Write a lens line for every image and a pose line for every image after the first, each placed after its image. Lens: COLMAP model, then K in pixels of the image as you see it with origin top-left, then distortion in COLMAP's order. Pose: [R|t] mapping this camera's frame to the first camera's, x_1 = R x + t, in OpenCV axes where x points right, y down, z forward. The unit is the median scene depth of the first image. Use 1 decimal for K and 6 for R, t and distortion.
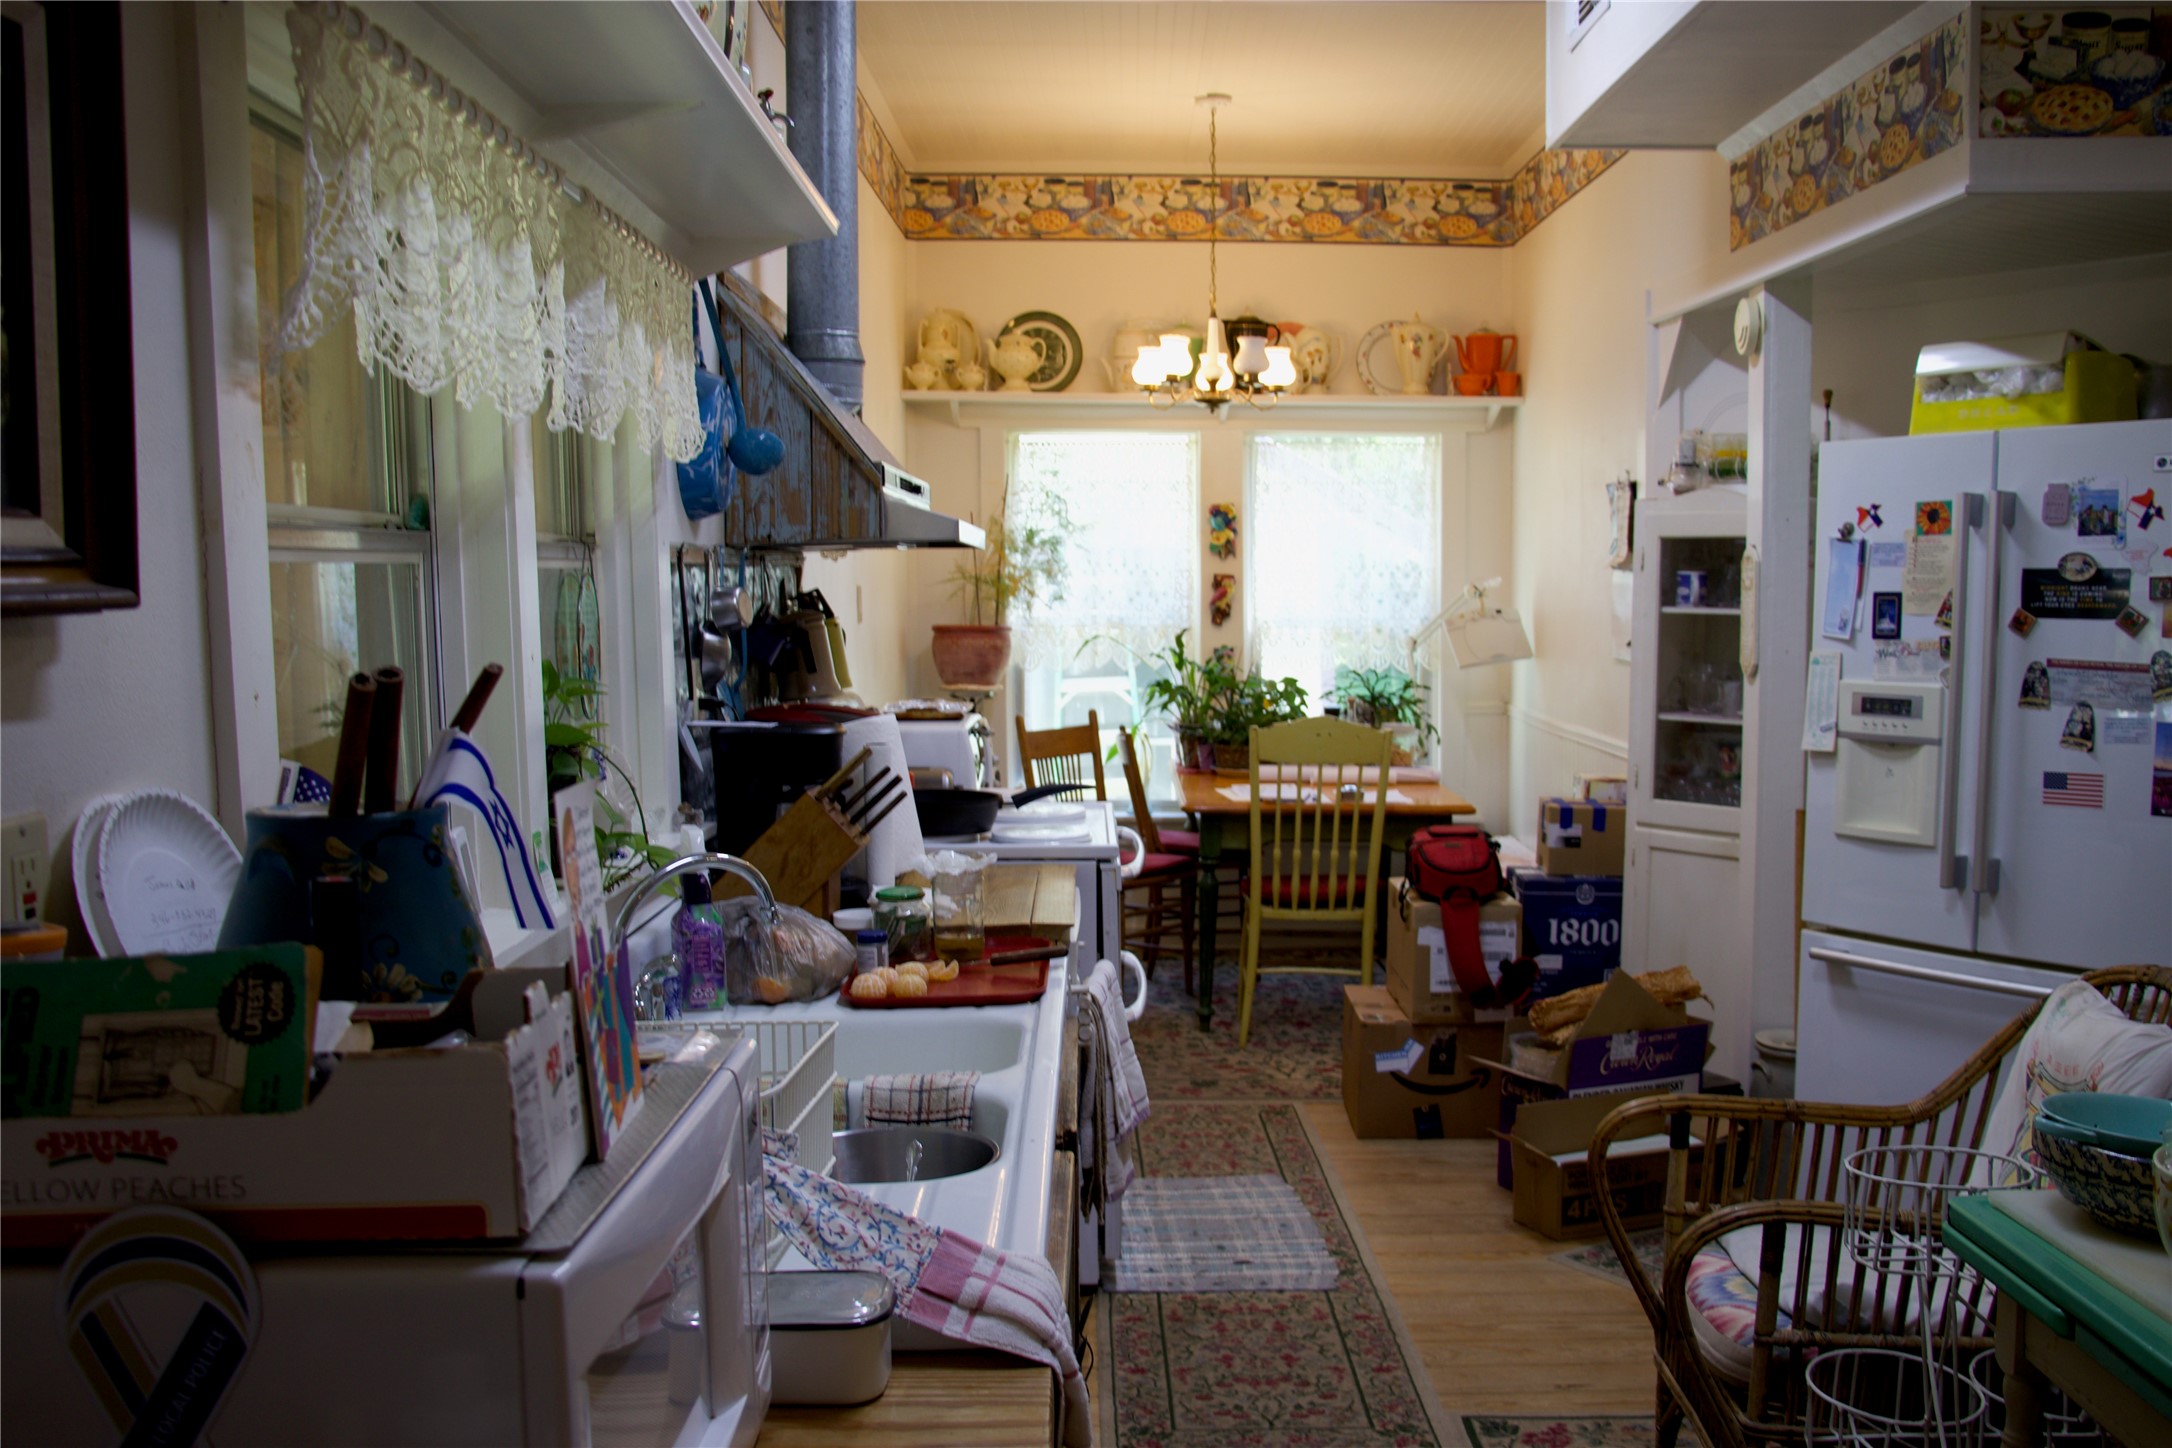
lens RADIAL K [[2065.3, 0, 1081.8], [0, 2065.3, 734.4], [0, 0, 1]] dist [-0.149968, 0.230978]
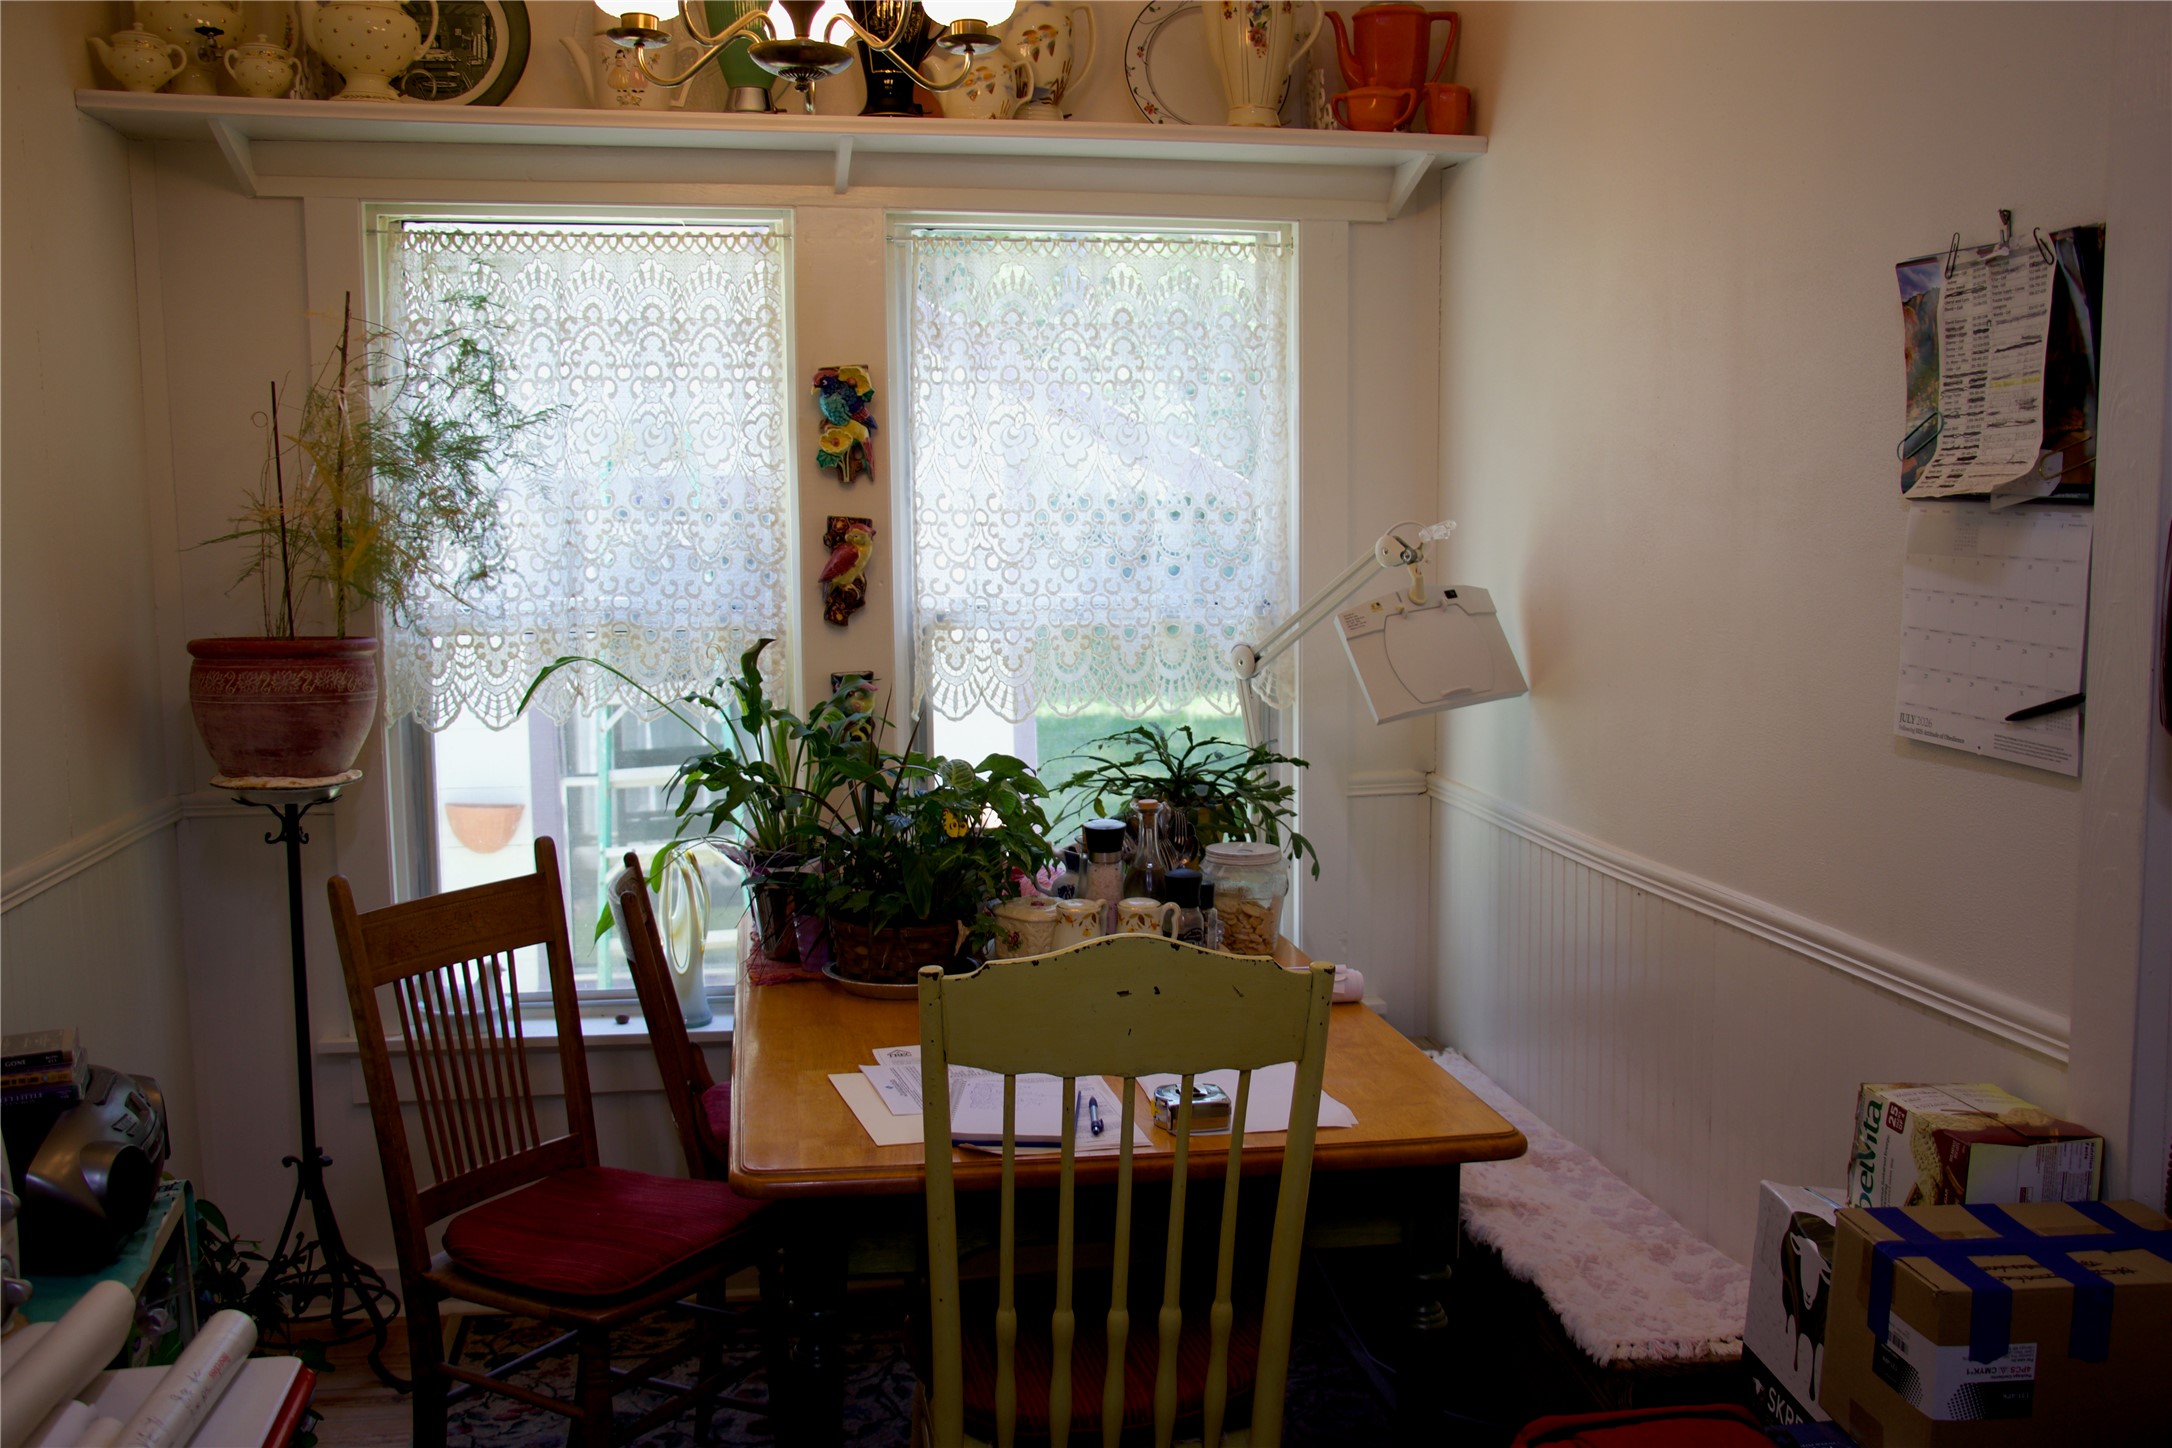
lens RADIAL K [[2065.3, 0, 1081.8], [0, 2065.3, 734.4], [0, 0, 1]] dist [-0.149968, 0.230978]
pose [[0.985258, -0.023077, 0.169509, 0.041961], [0.018702, 0.999451, 0.027363, -0.041398], [-0.170047, -0.023790, 0.985149, 0.546750]]
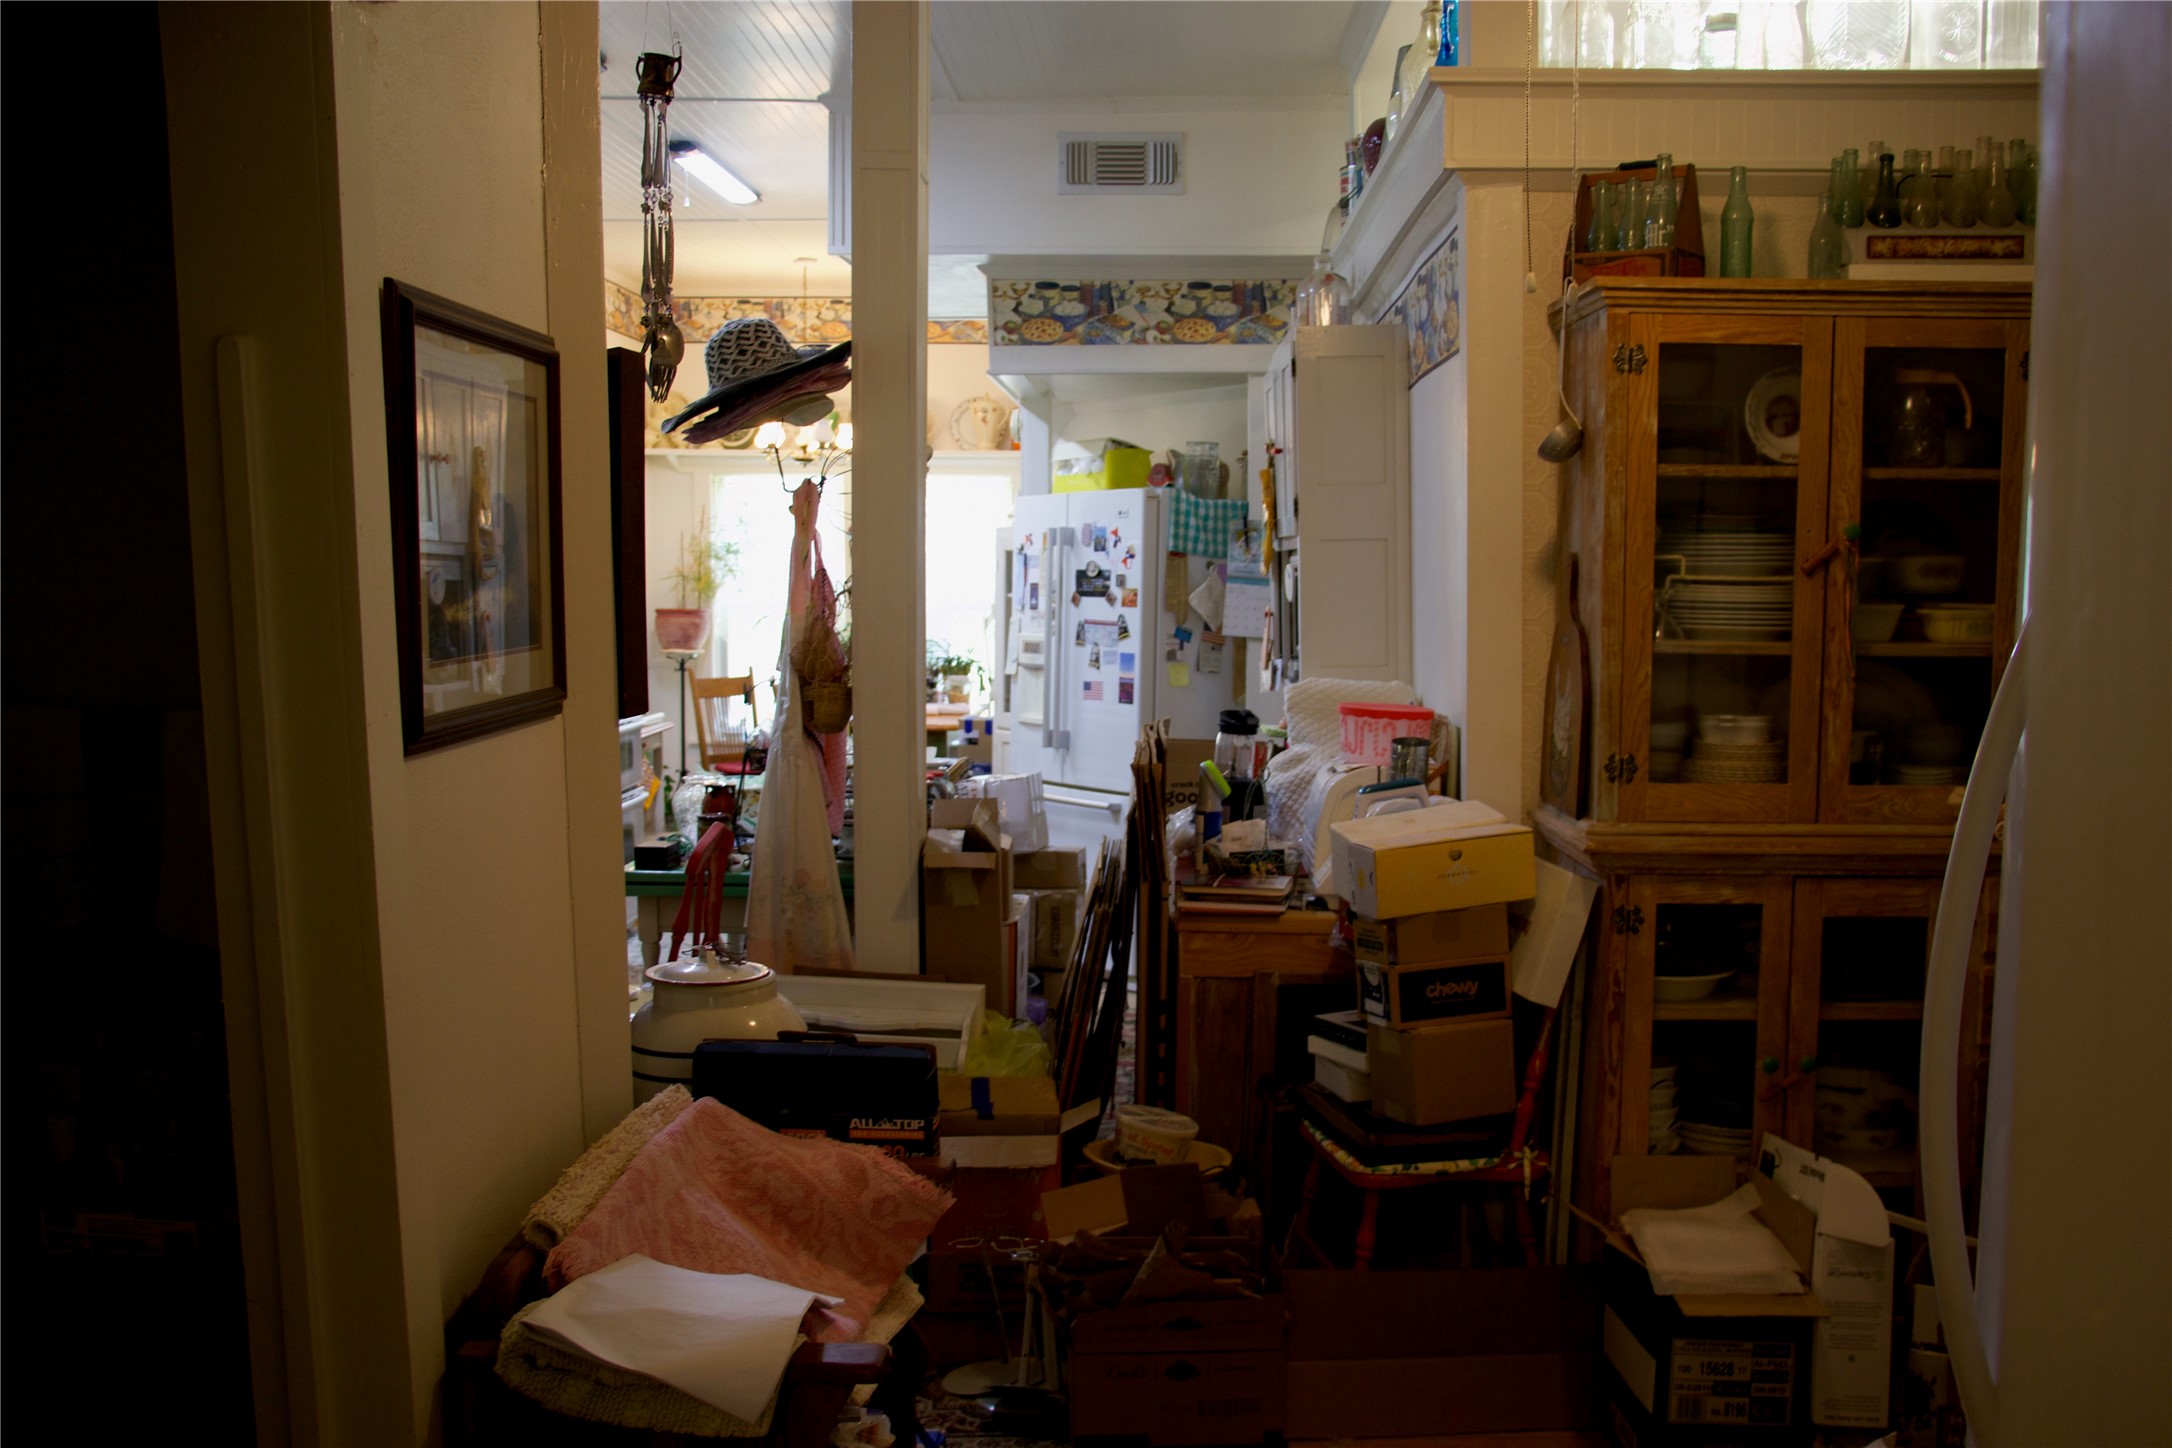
lens RADIAL K [[2065.3, 0, 1081.8], [0, 2065.3, 734.4], [0, 0, 1]] dist [-0.149968, 0.230978]
pose [[0.999481, 0.005840, -0.031684, 0.278708], [-0.005841, 0.999983, 0.000068, 0.034523], [0.031684, 0.000117, 0.999498, -0.447496]]
